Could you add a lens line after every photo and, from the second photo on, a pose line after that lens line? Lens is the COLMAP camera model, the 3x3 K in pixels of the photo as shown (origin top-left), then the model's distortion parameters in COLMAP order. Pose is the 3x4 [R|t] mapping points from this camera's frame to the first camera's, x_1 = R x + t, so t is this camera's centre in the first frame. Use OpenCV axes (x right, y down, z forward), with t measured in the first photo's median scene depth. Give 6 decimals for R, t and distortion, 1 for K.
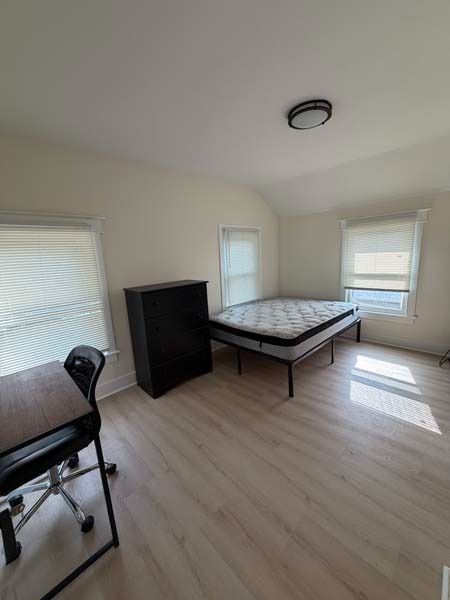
lens RADIAL K [[239.6, 0, 226.1], [0, 239.6, 298.3], [0, 0, 1]] dist [-0.000386, 0.000203]
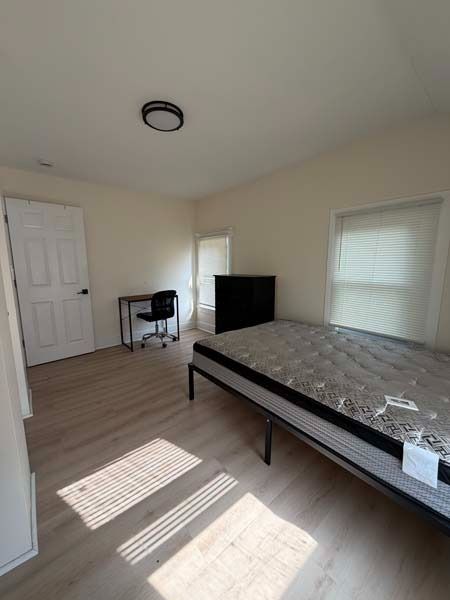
lens RADIAL K [[239.6, 0, 226.1], [0, 239.6, 298.3], [0, 0, 1]] dist [-0.000386, 0.000203]
pose [[-0.078733, 0.196183, -0.977401, 1.056655], [-0.181470, 0.961243, 0.207558, -0.191044], [0.980240, 0.193711, -0.040080, 1.028513]]
